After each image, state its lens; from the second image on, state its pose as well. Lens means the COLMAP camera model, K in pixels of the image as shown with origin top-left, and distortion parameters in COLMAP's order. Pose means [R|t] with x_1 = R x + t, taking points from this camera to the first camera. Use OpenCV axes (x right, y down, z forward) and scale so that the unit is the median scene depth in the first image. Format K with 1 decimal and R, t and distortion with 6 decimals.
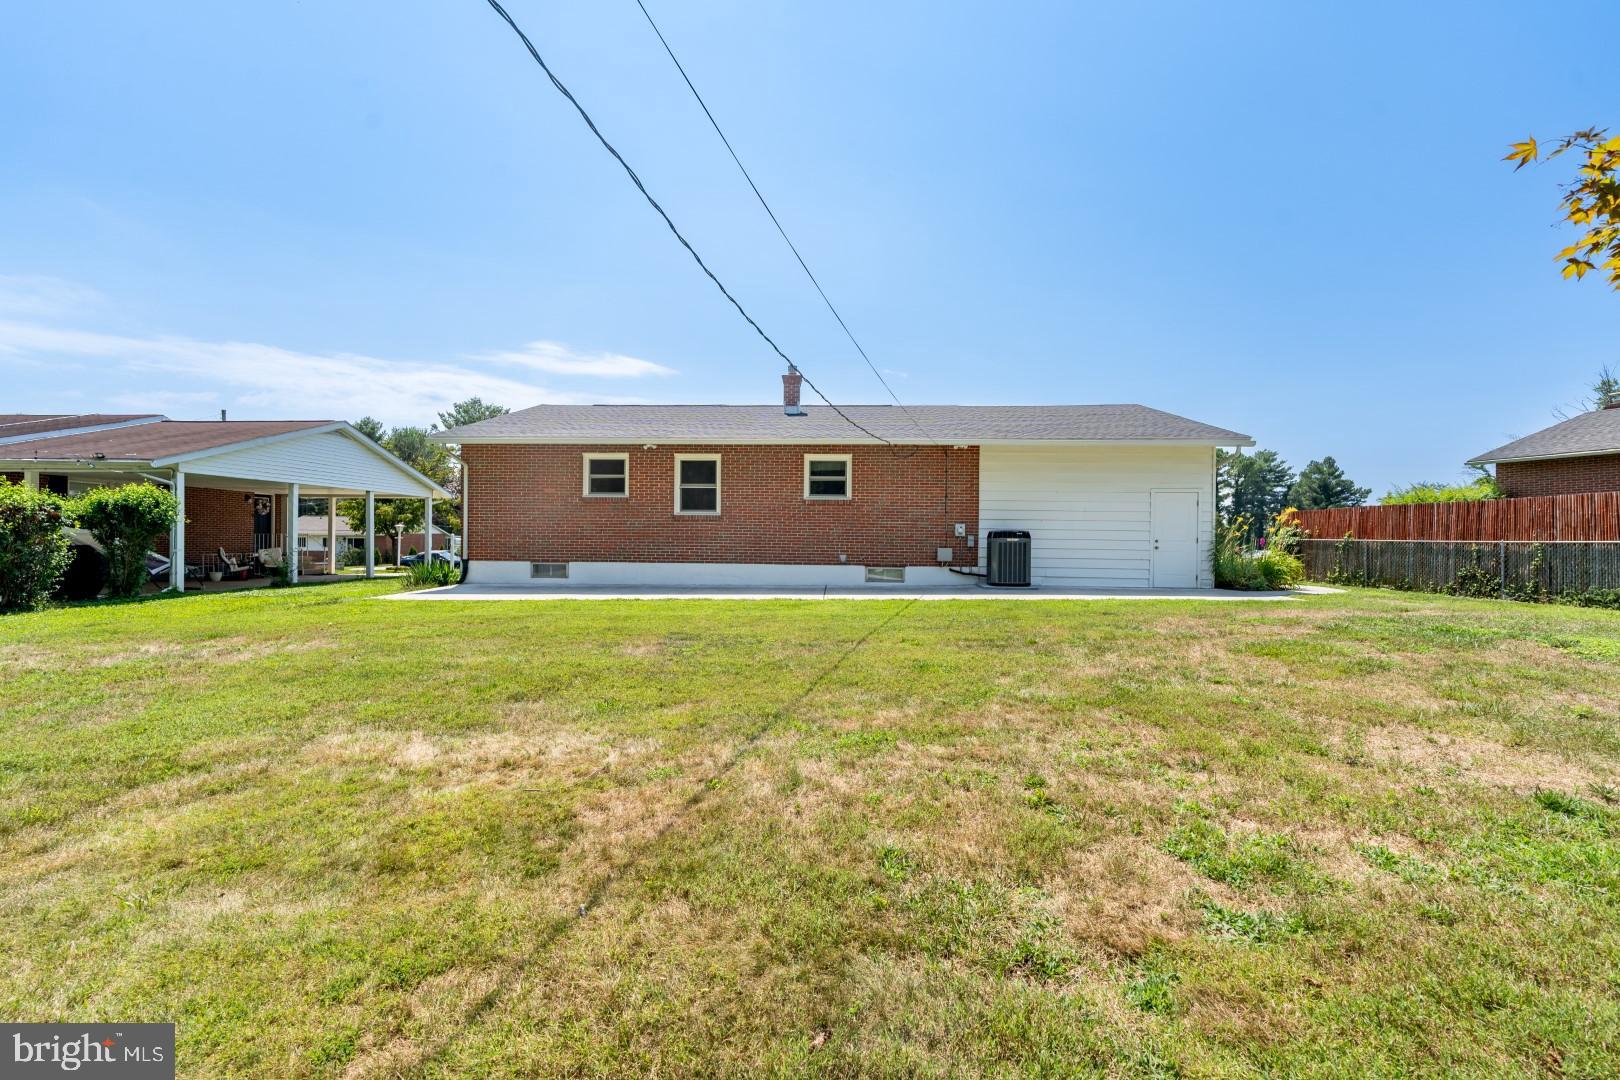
lens RADIAL K [[657.4, 0, 804.2], [0, 657.4, 547.1], [0, 0, 1]] dist [0.004566, -0.001441]
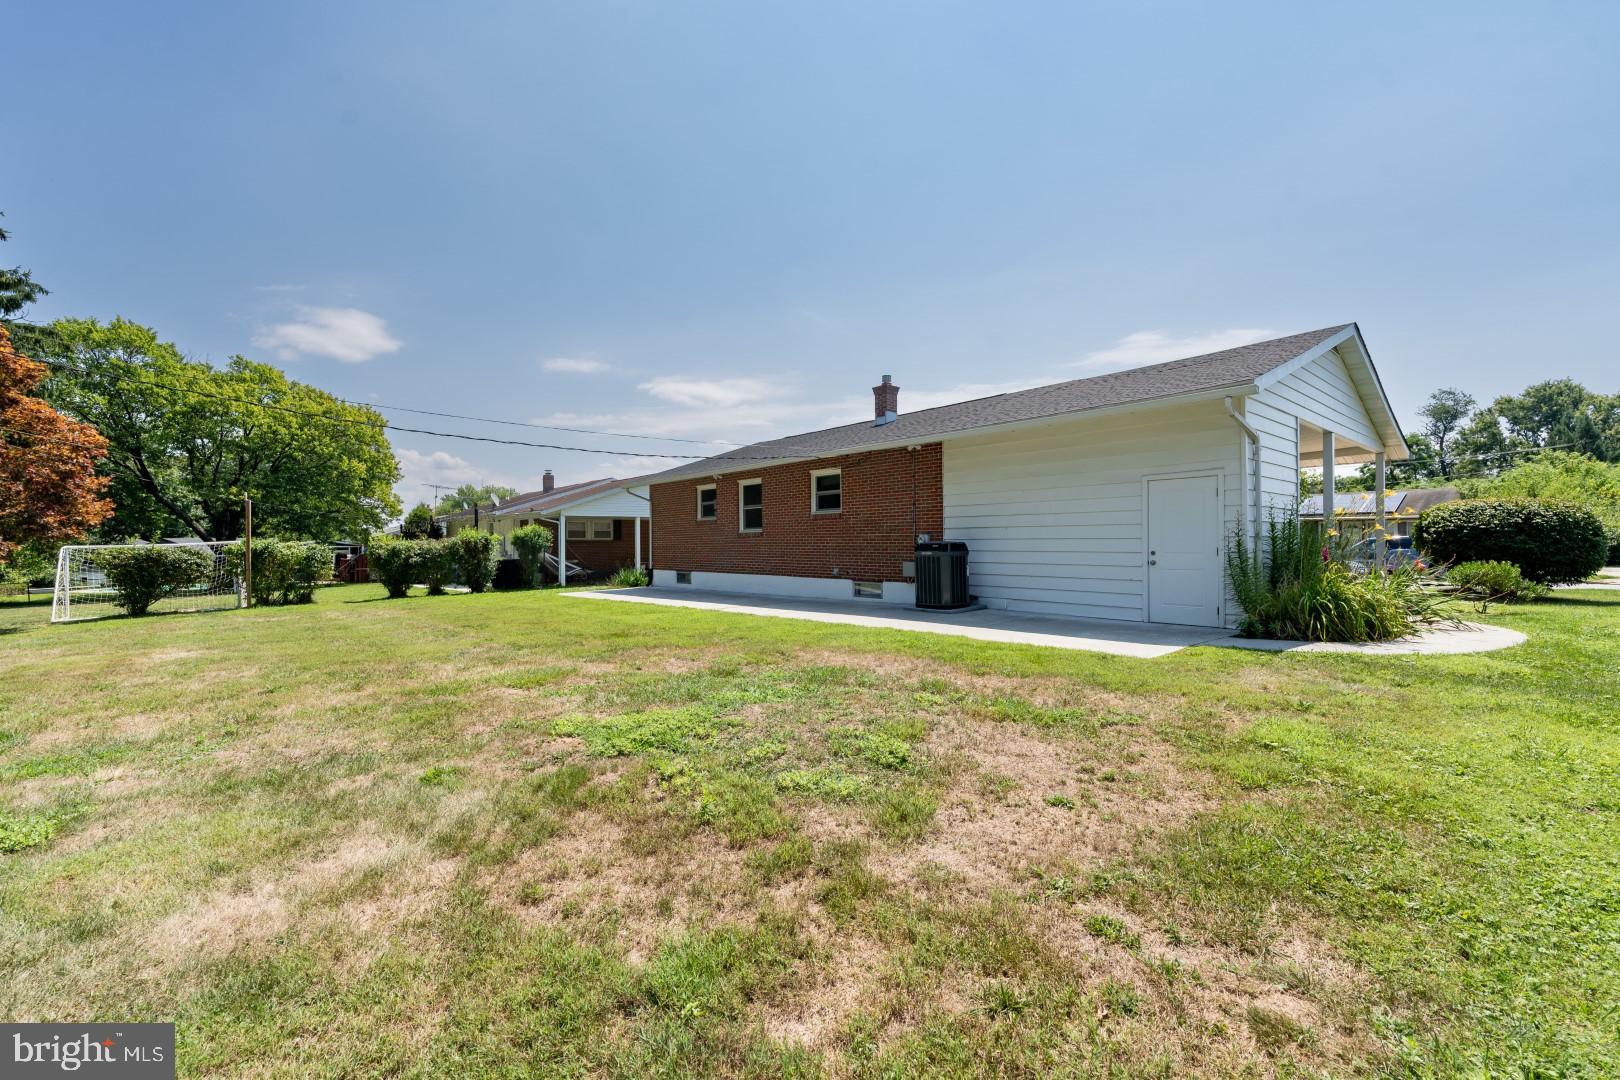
lens RADIAL K [[657.4, 0, 820.2], [0, 657.4, 542.3], [0, 0, 1]] dist [0.004566, -0.001441]
pose [[0.696451, -0.018135, -0.717375, 0.753130], [0.012748, 0.999836, -0.012899, -0.015015], [0.717491, -0.000161, 0.696568, 0.287788]]
